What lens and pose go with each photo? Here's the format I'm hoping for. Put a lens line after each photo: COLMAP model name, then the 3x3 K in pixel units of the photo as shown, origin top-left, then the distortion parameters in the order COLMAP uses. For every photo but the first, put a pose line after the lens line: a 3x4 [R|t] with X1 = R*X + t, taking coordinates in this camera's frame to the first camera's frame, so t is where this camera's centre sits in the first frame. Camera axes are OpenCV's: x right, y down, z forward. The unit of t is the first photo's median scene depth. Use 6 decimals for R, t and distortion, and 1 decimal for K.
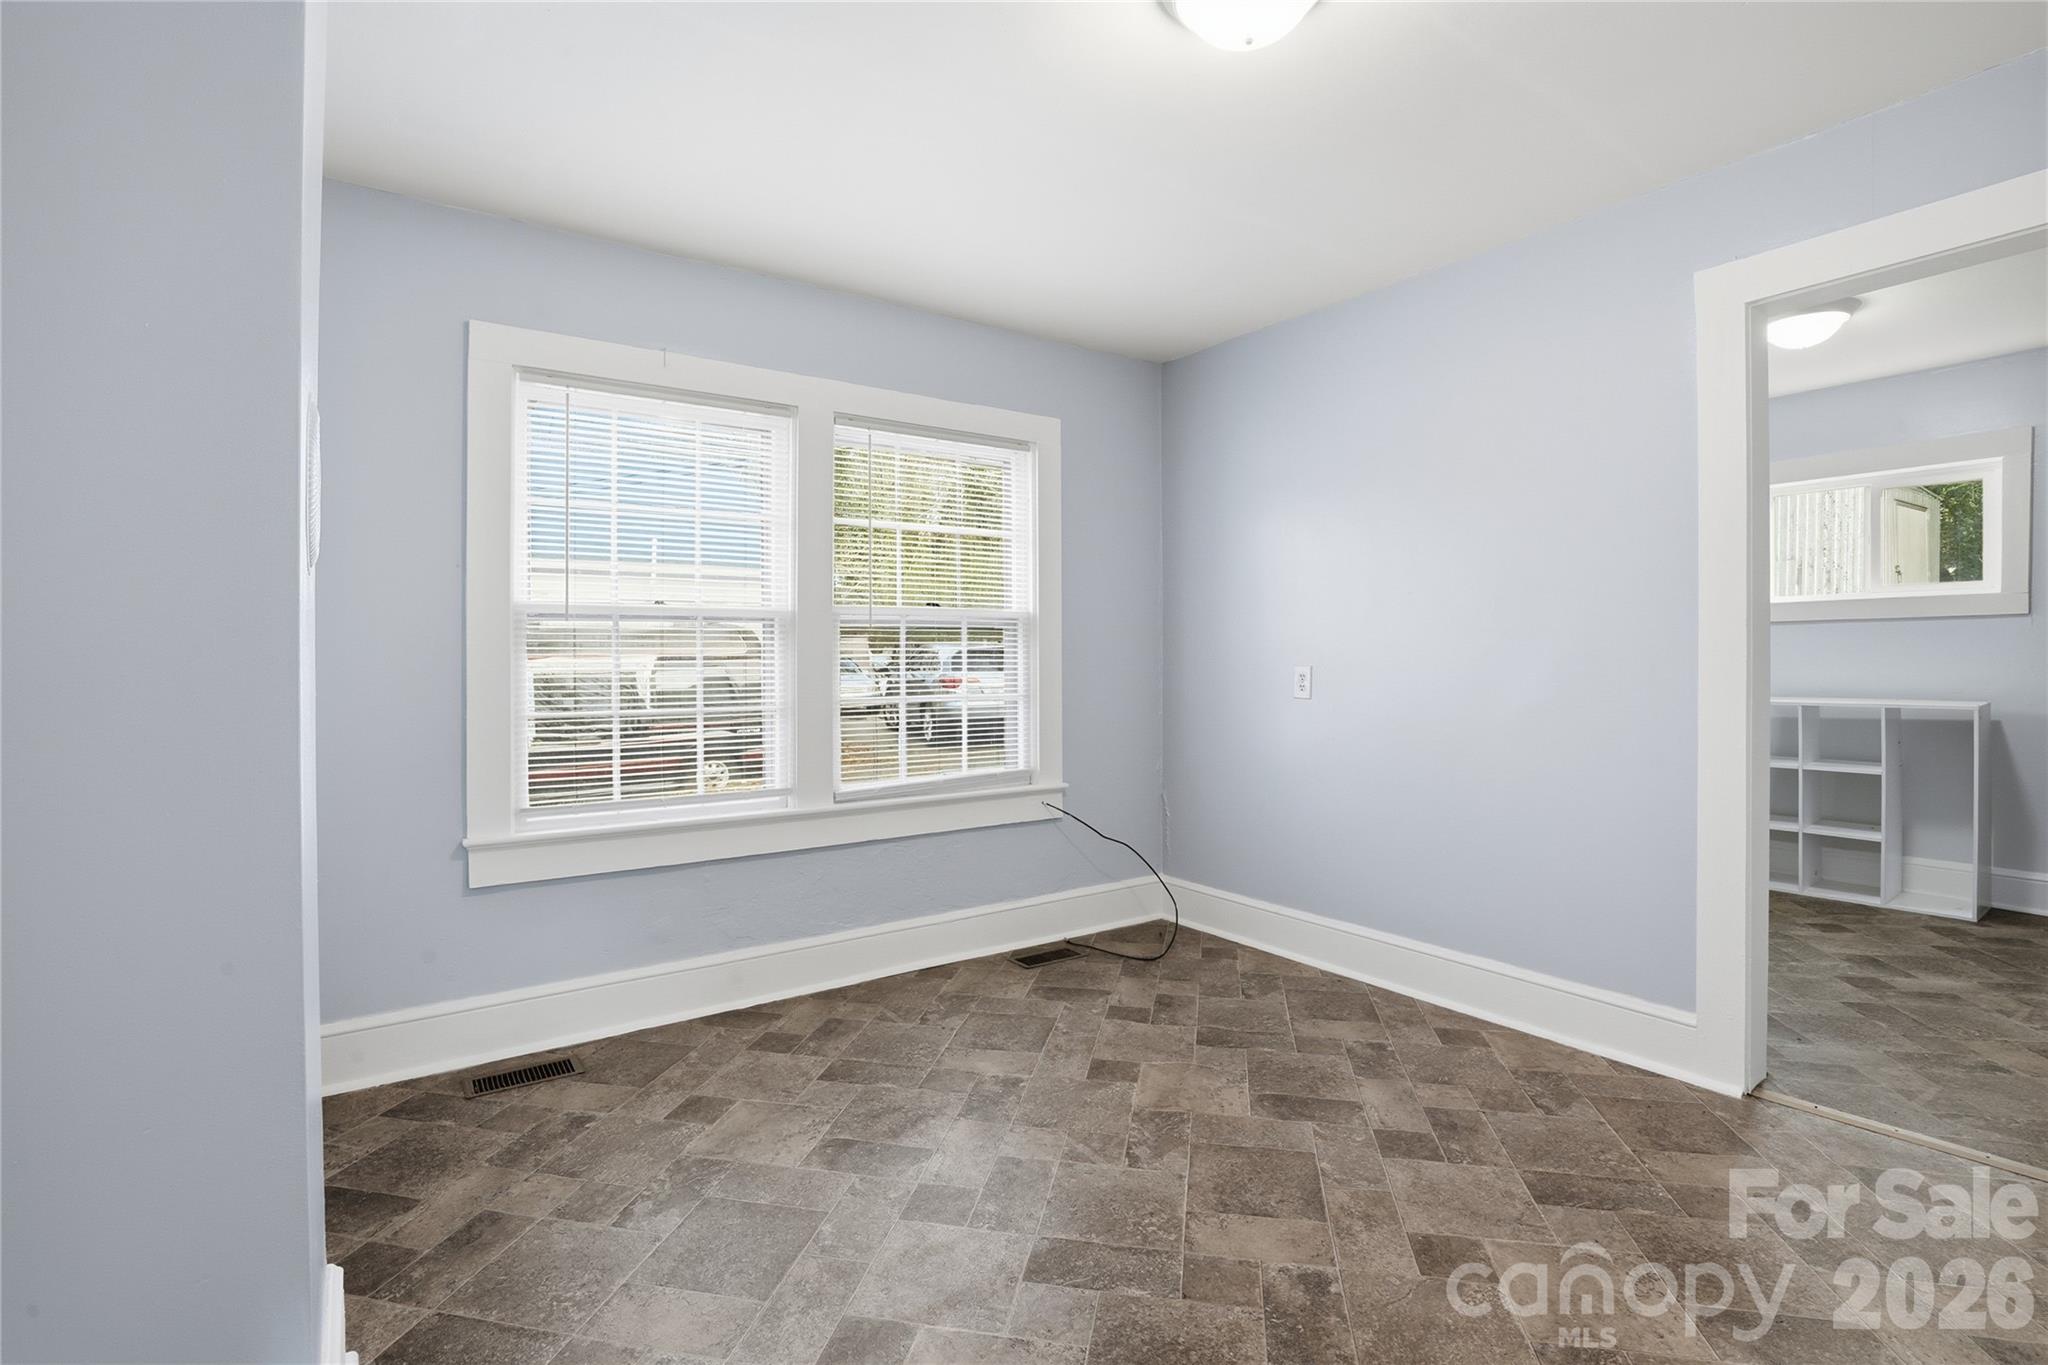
lens RADIAL K [[947.7, 0, 1015.7], [0, 947.7, 670.2], [0, 0, 1]] dist [-0.064142, 0.024516]
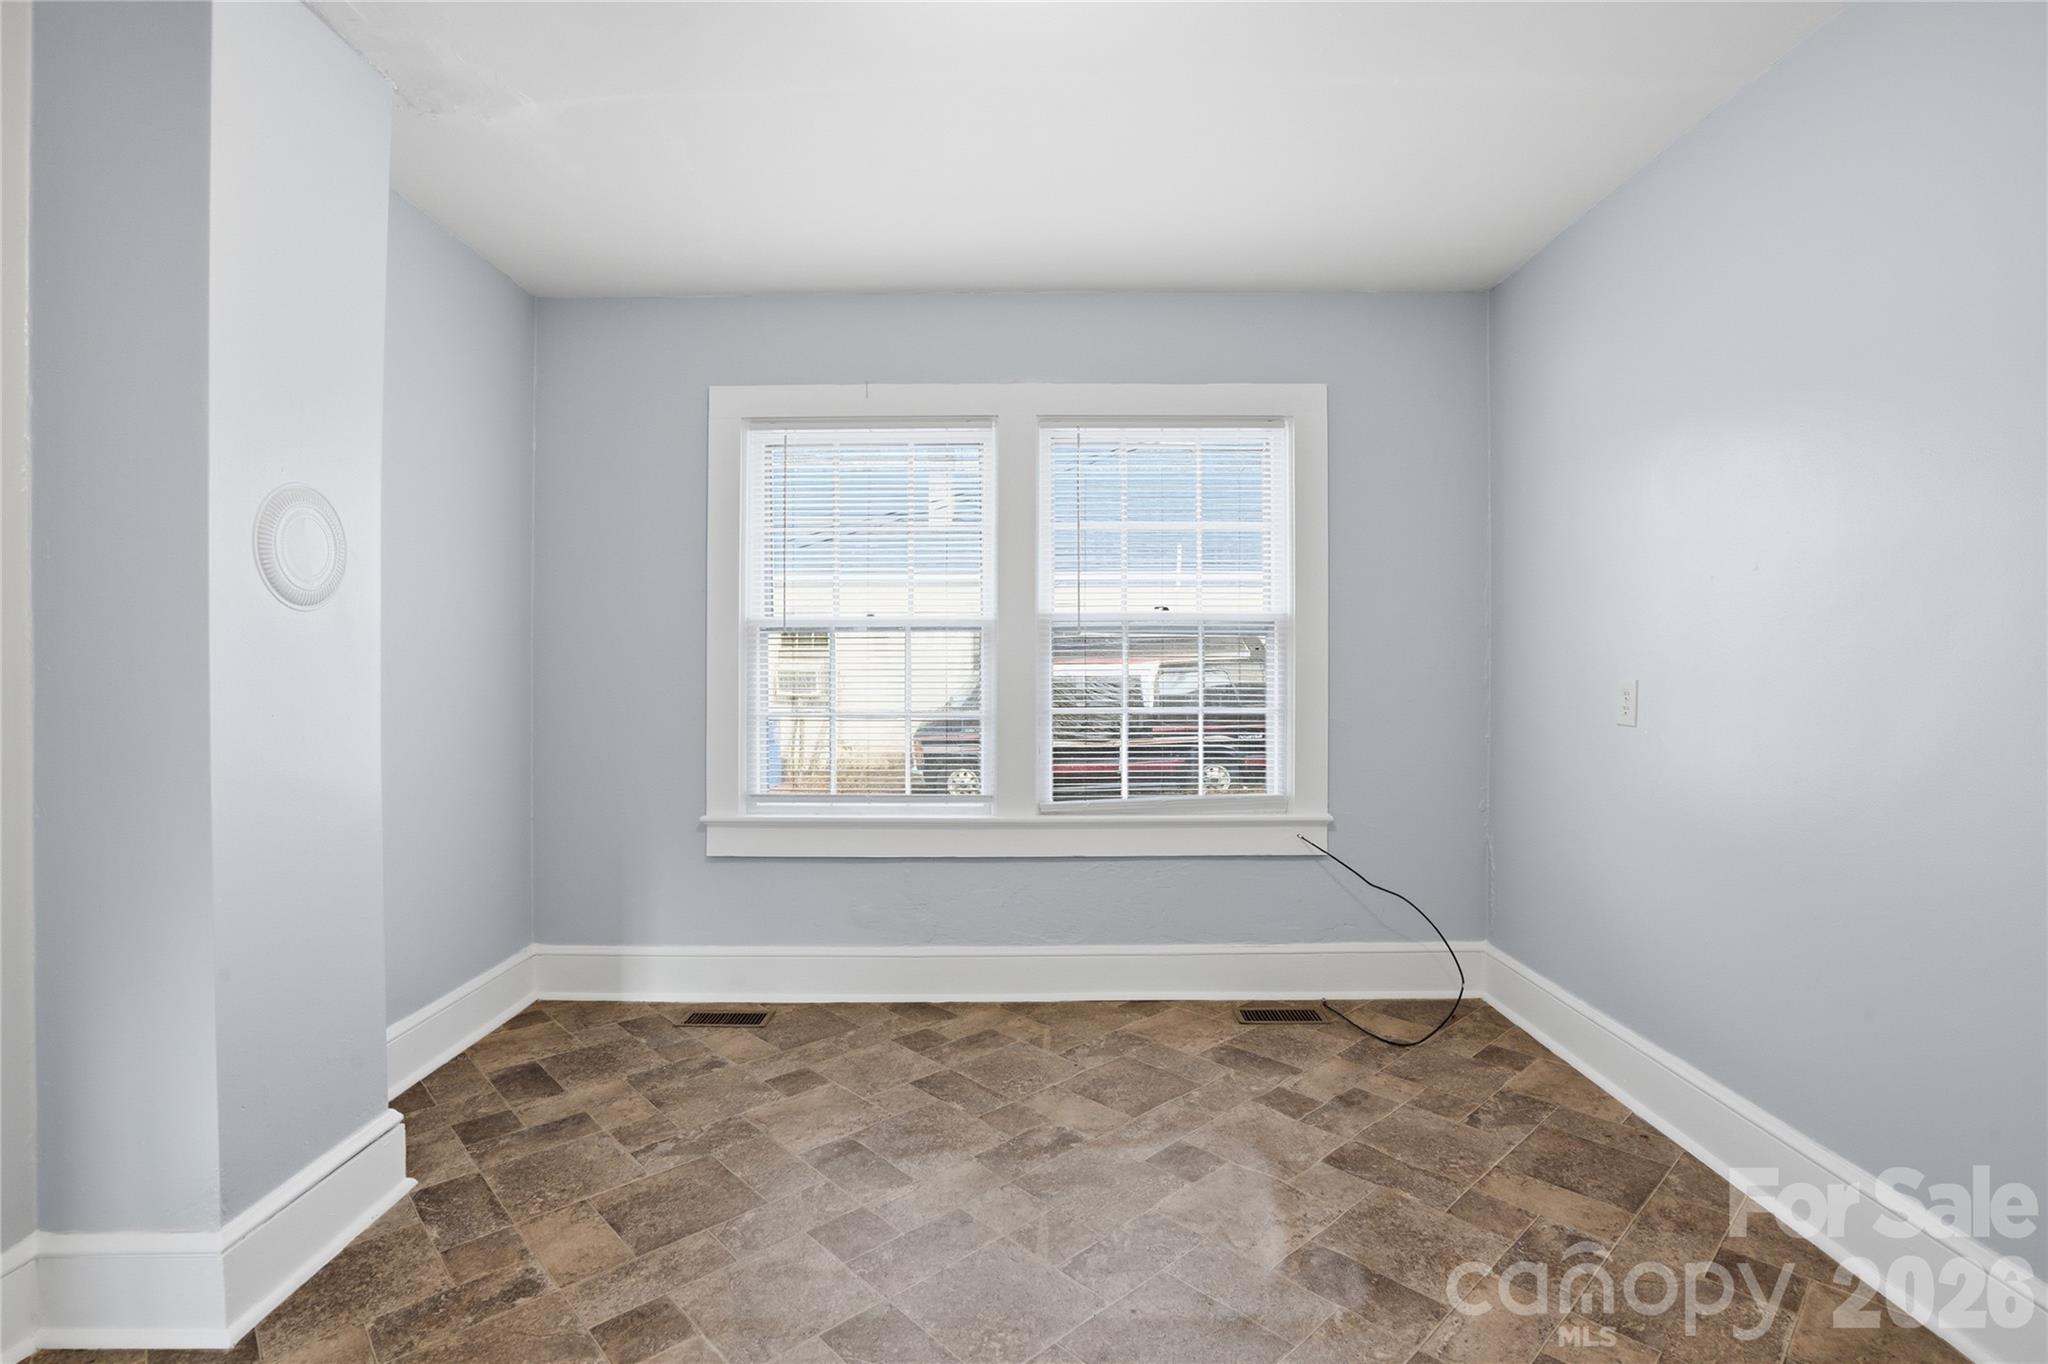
lens RADIAL K [[951.0, 0, 1013.5], [0, 951.0, 680.2], [0, 0, 1]] dist [-0.075149, 0.036845]
pose [[0.816354, 0.011027, -0.577447, 0.352402], [-0.007158, 0.999934, 0.008976, -0.007137], [0.577508, -0.003194, 0.816379, 0.178279]]
